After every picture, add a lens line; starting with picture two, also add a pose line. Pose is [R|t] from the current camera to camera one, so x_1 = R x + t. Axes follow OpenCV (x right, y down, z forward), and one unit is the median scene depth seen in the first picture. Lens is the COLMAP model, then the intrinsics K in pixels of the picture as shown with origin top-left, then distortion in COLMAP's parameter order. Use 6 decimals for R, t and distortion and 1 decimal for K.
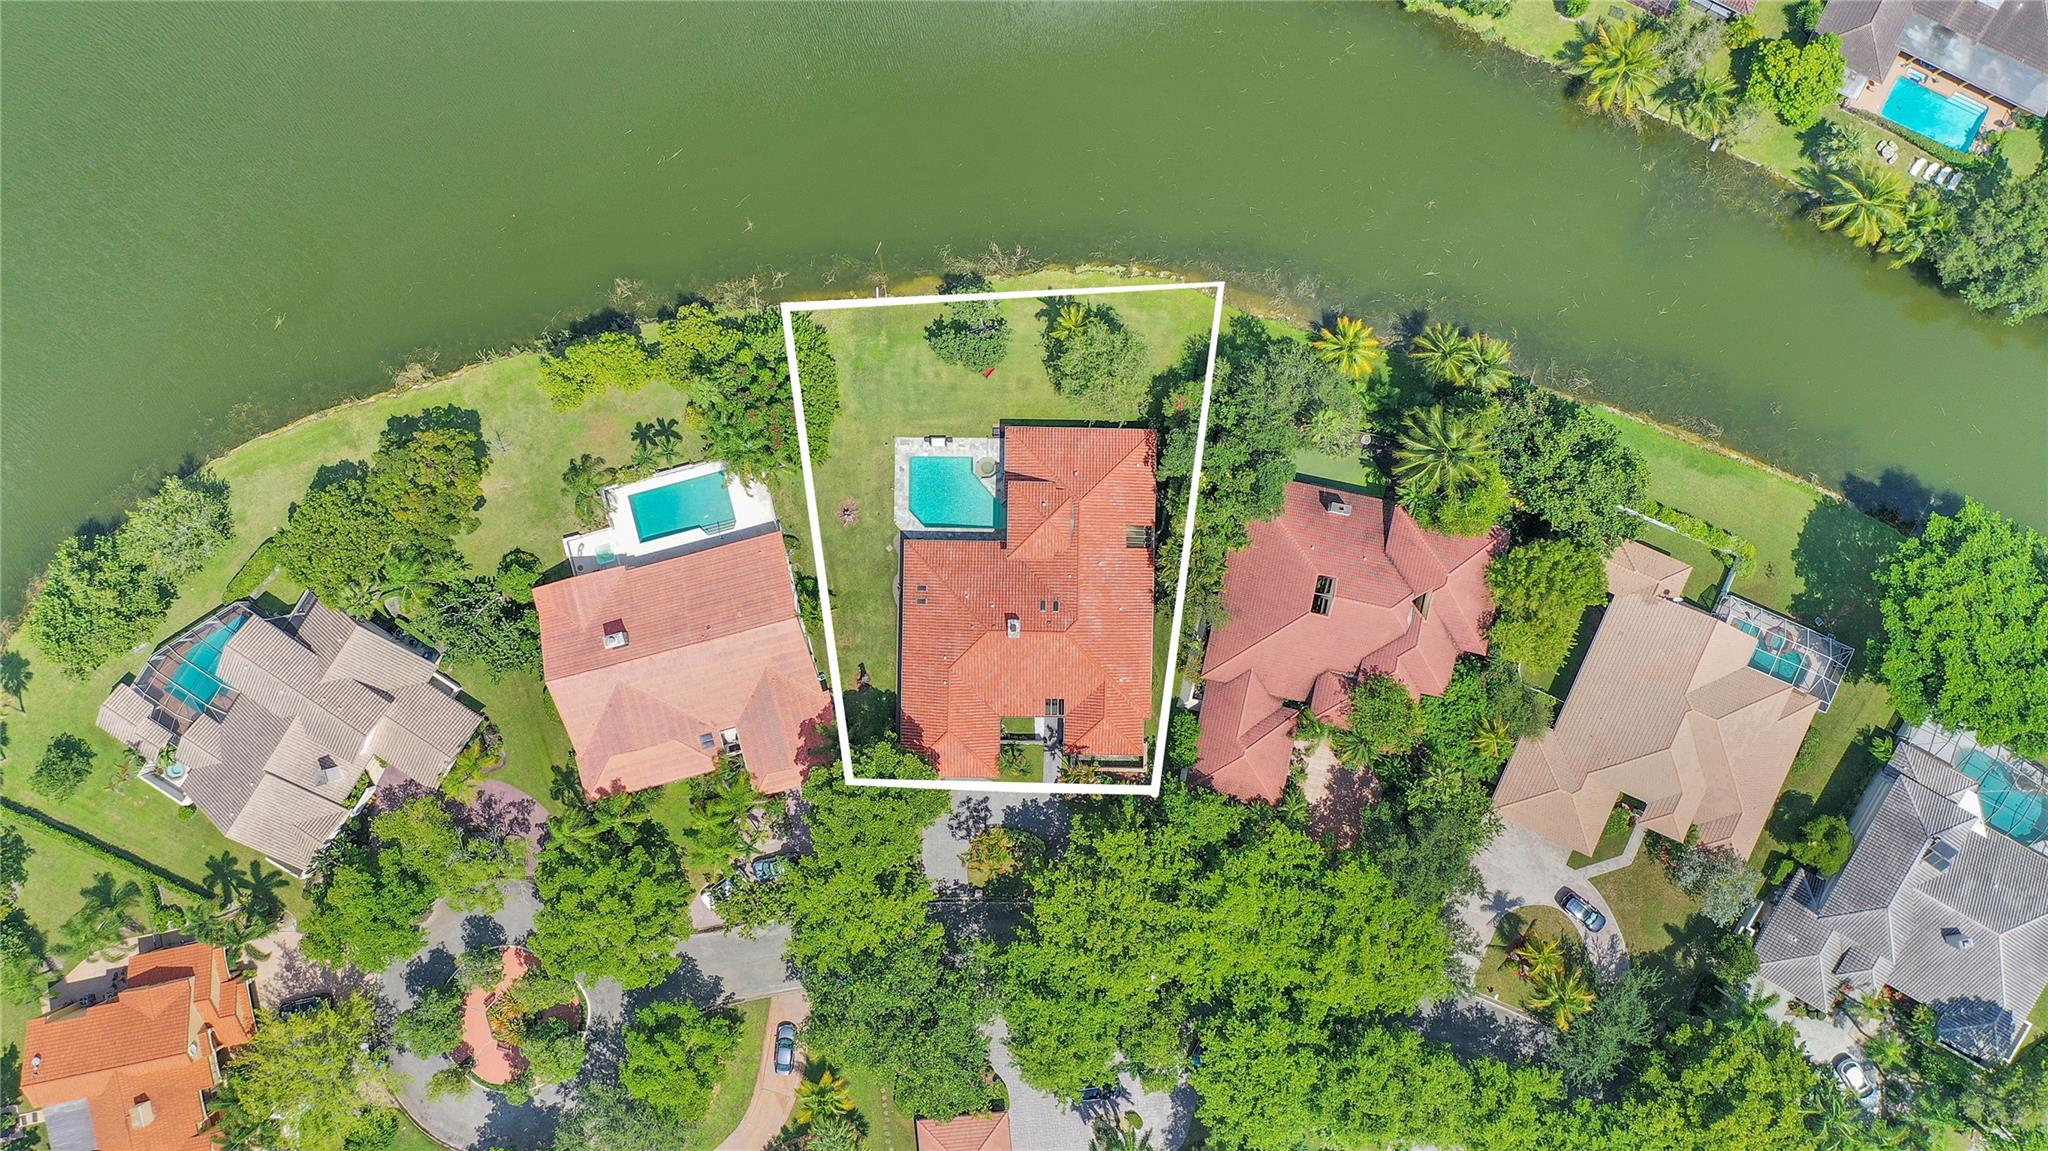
lens RADIAL K [[1563.0, 0, 1024.0], [0, 1563.0, 575.5], [0, 0, 1]] dist [0.049865, -0.001933]
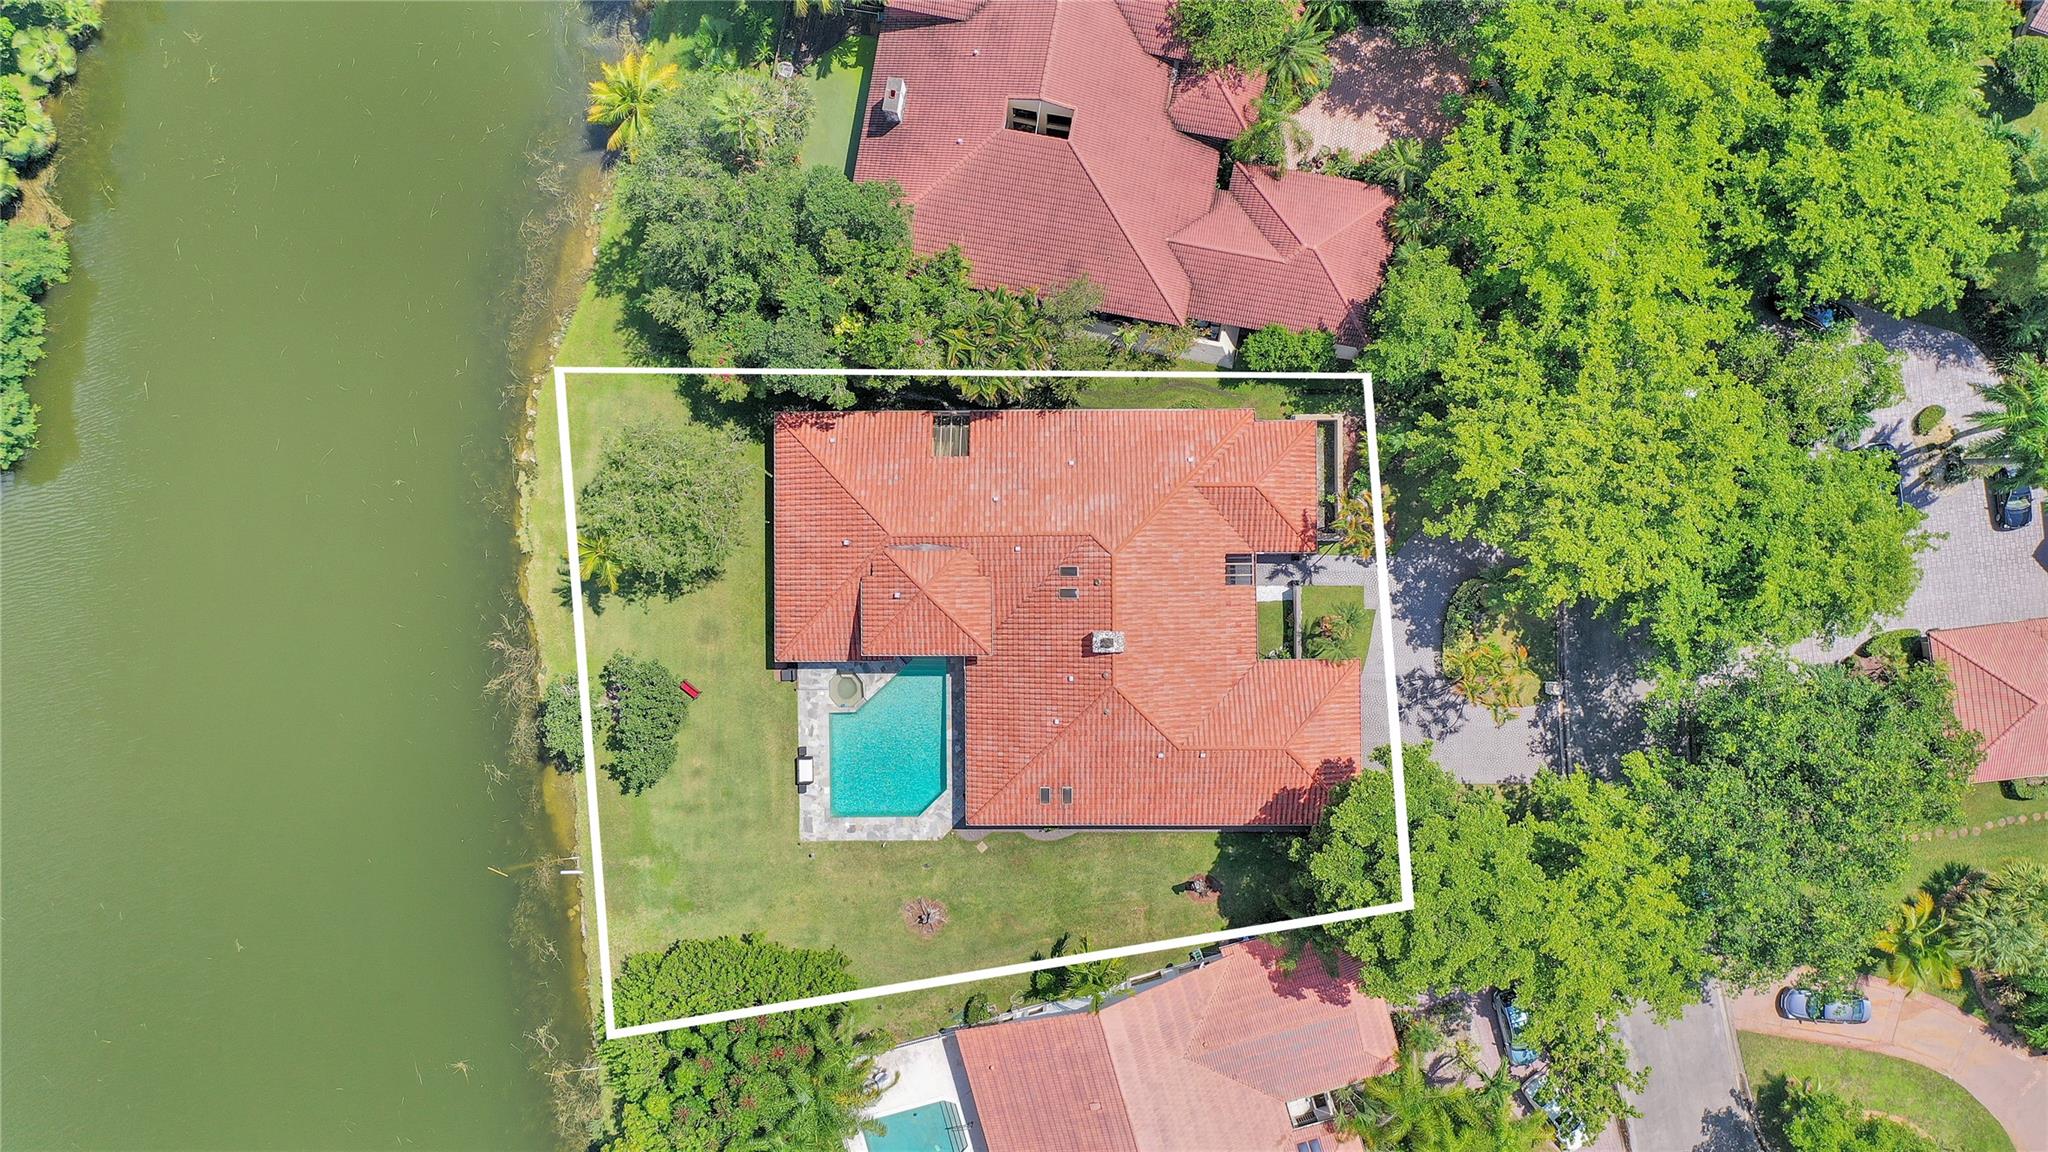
lens RADIAL K [[1563.0, 0, 1024.0], [0, 1563.0, 576.0], [0, 0, 1]] dist [0.049865, -0.001933]
pose [[-0.023493, -0.999668, 0.010577, 0.012543], [0.999251, -0.023806, -0.030497, 0.020199], [0.030738, 0.009852, 0.999479, 0.398792]]
